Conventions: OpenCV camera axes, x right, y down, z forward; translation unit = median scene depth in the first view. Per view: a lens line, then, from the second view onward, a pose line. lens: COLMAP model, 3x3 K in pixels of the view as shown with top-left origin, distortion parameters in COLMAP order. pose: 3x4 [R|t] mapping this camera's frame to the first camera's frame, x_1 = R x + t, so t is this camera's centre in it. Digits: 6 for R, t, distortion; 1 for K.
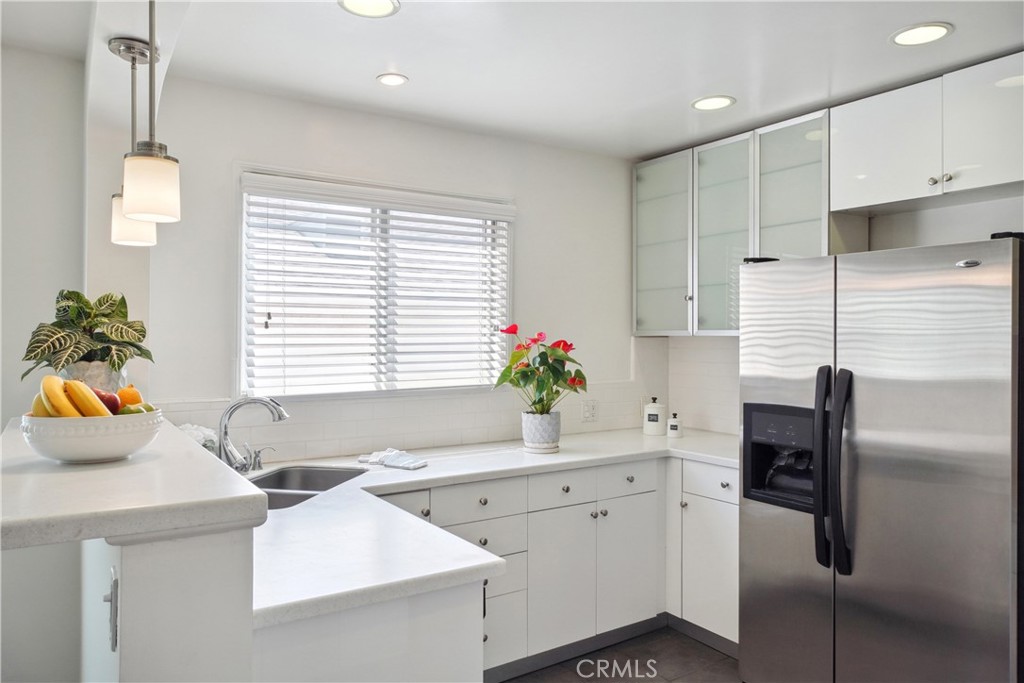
lens RADIAL K [[705.9, 0, 504.7], [0, 705.9, 338.1], [0, 0, 1]] dist [-0.000412, -0.000952]
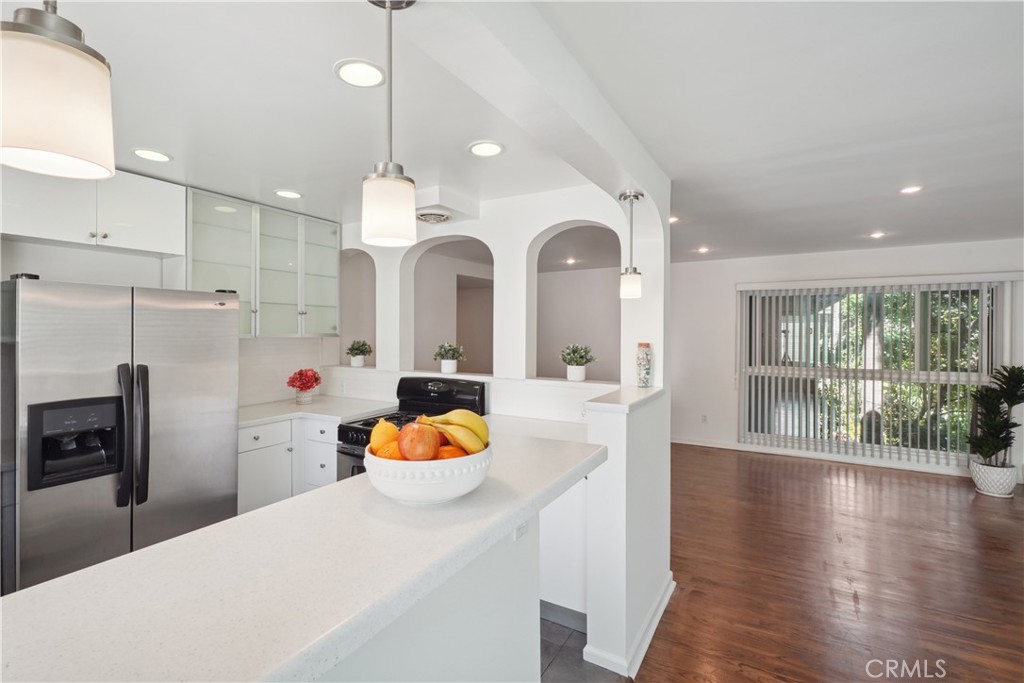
lens RADIAL K [[462.9, 0, 508.2], [0, 462.9, 335.0], [0, 0, 1]] dist [-0.001812, 0.001069]
pose [[-0.441249, -0.012156, 0.897302, -0.523224], [-0.001944, 0.999919, 0.012591, -0.023290], [-0.897383, 0.003812, -0.441237, 0.531758]]
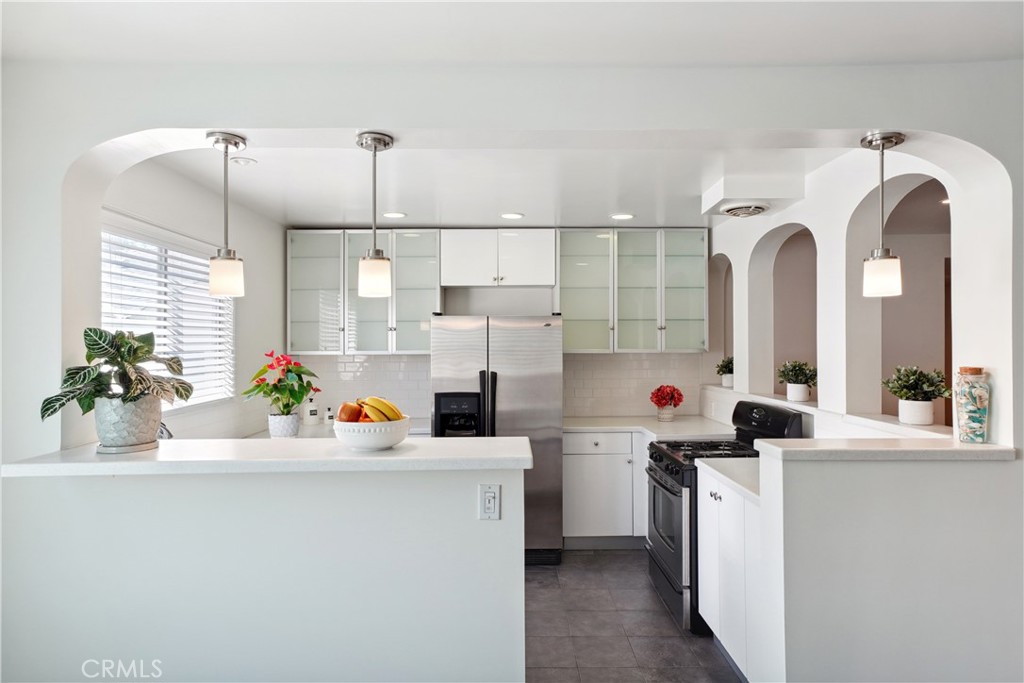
lens RADIAL K [[596.2, 0, 511.3], [0, 596.2, 341.1], [0, 0, 1]] dist [0.021472, 0.008817]
pose [[0.538410, -0.000053, 0.842683, -0.687294], [0.007001, 0.999966, -0.004411, -0.026633], [-0.842654, 0.008275, 0.538392, 0.013826]]
